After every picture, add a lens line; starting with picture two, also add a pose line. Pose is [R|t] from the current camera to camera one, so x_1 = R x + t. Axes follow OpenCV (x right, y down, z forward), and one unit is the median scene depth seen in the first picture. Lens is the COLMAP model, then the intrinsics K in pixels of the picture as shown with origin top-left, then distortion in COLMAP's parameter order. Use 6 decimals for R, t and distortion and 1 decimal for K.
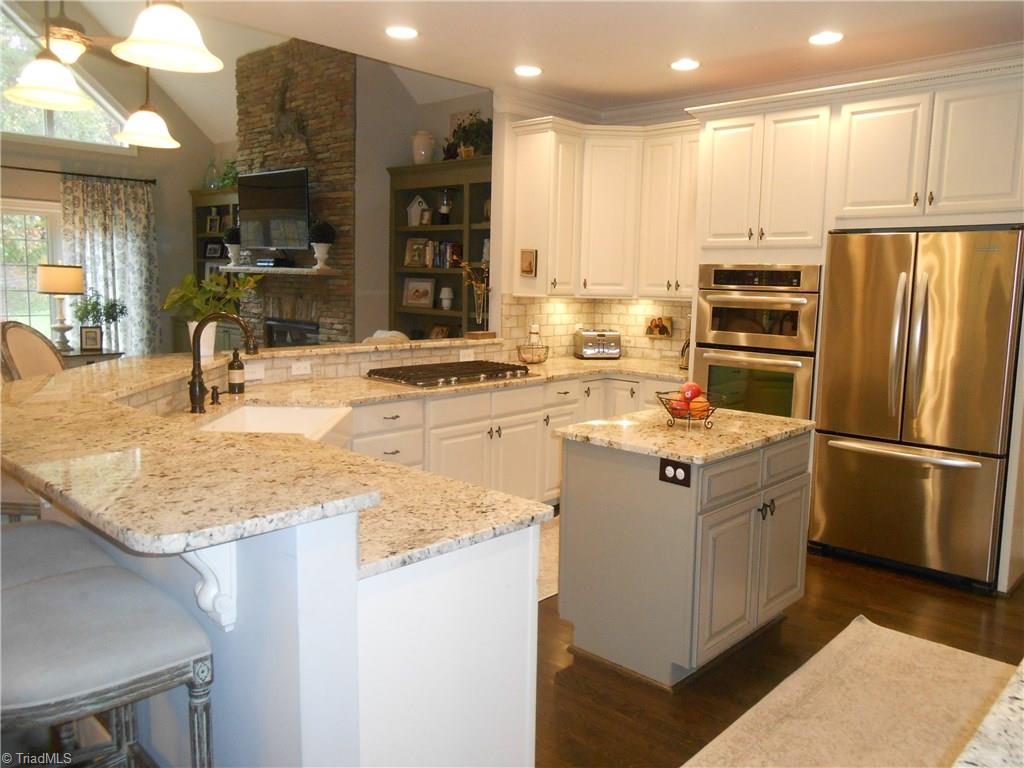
lens RADIAL K [[800.7, 0, 508.7], [0, 800.7, 378.3], [0, 0, 1]] dist [-0.034212, 0.045830]
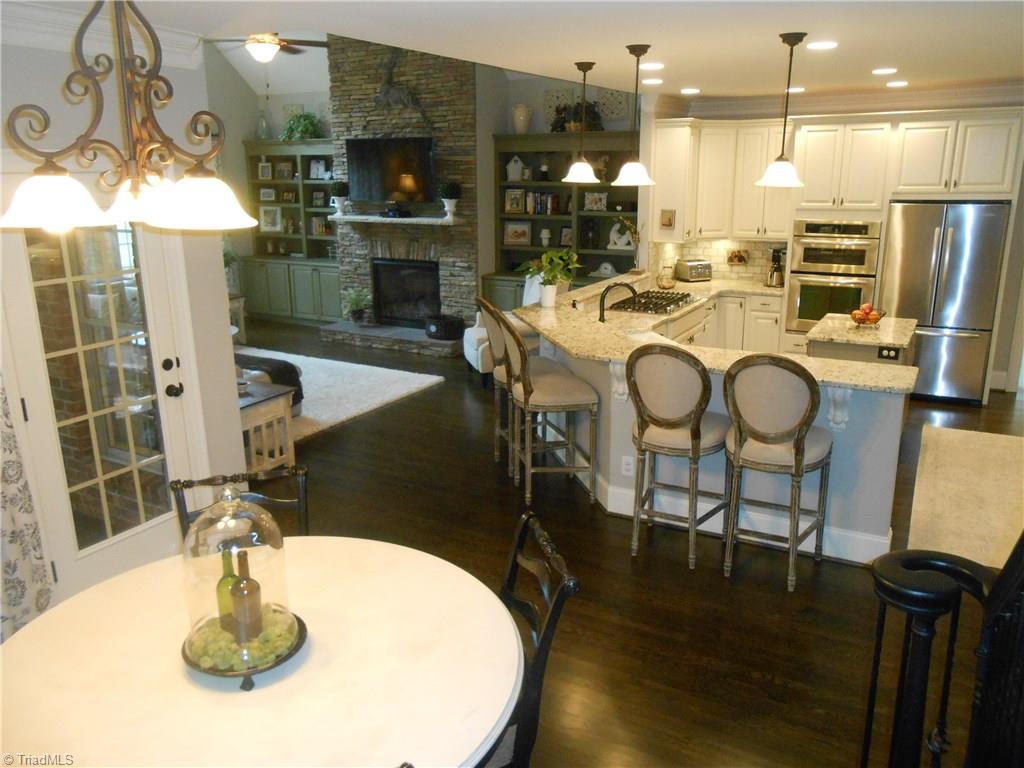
lens RADIAL K [[800.7, 0, 509.3], [0, 800.7, 382.4], [0, 0, 1]] dist [-0.034212, 0.045830]
pose [[0.969640, -0.093917, 0.225784, -0.460155], [0.061981, 0.987547, 0.144602, -0.060848], [-0.236553, -0.126218, 0.963386, -0.268025]]
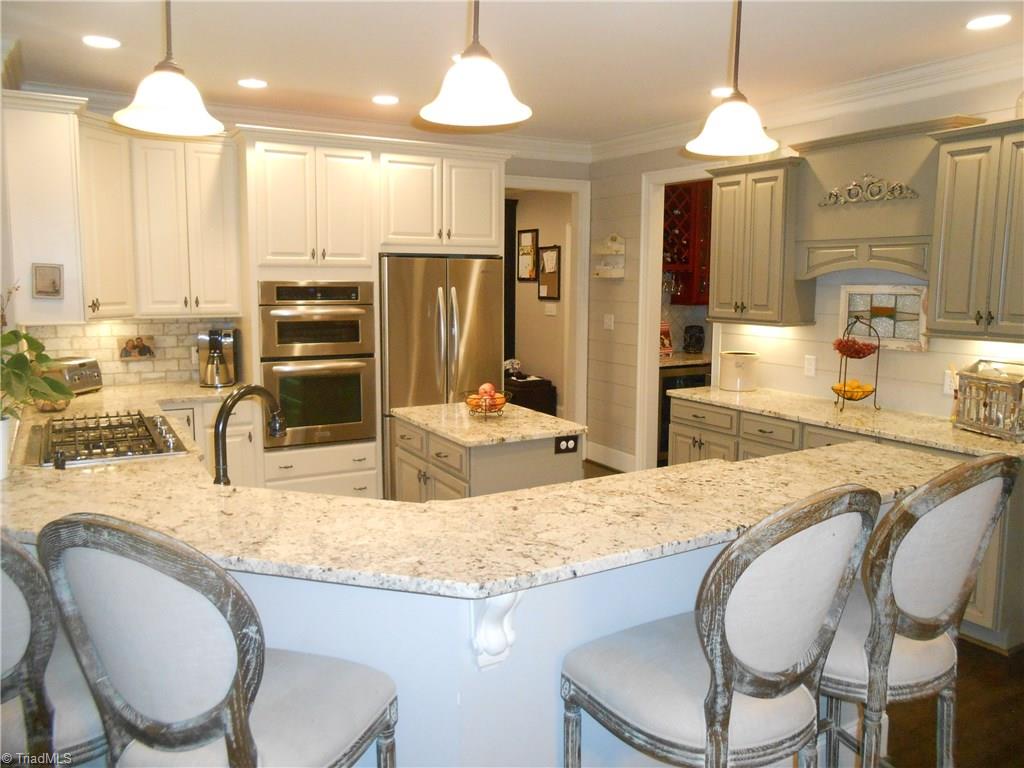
lens RADIAL K [[800.7, 0, 518.0], [0, 800.7, 383.4], [0, 0, 1]] dist [-0.034212, 0.045830]
pose [[0.276591, -0.143399, 0.950228, -0.449371], [0.118719, 0.986328, 0.114290, -0.062136], [-0.953626, 0.081198, 0.289834, 0.273363]]
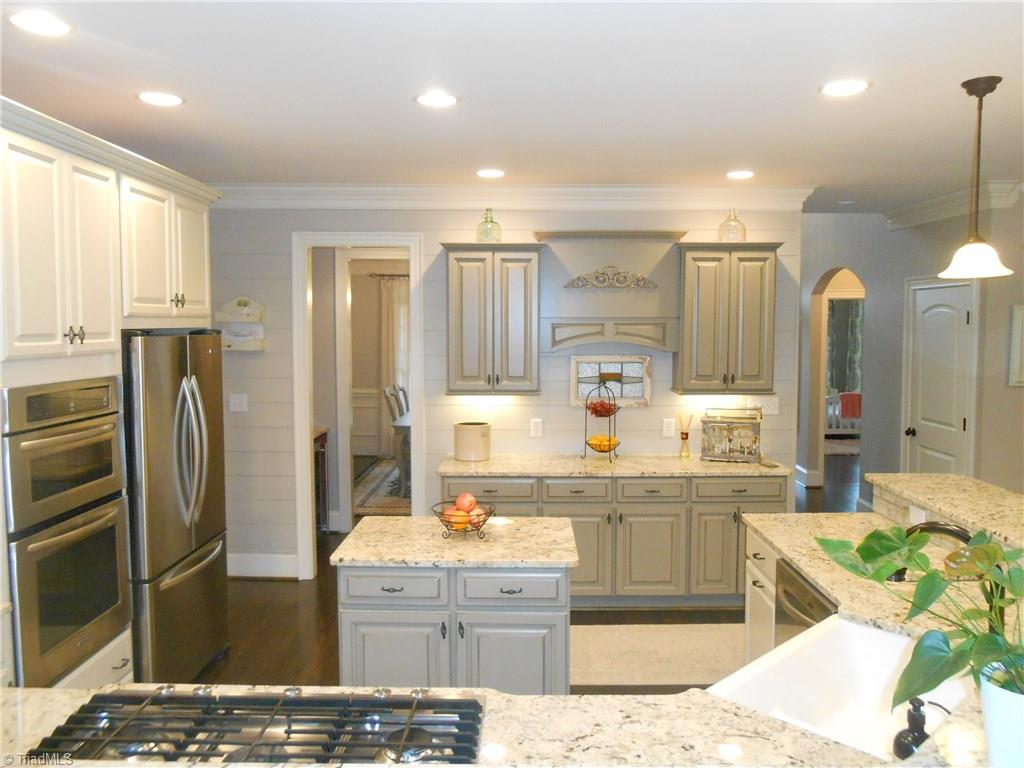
lens RADIAL K [[800.7, 0, 511.4], [0, 800.7, 384.5], [0, 0, 1]] dist [-0.034212, 0.045830]
pose [[-0.684608, -0.075831, 0.724956, -0.258753], [0.076240, 0.981669, 0.174680, -0.146188], [-0.724913, 0.174858, -0.666278, 0.759266]]
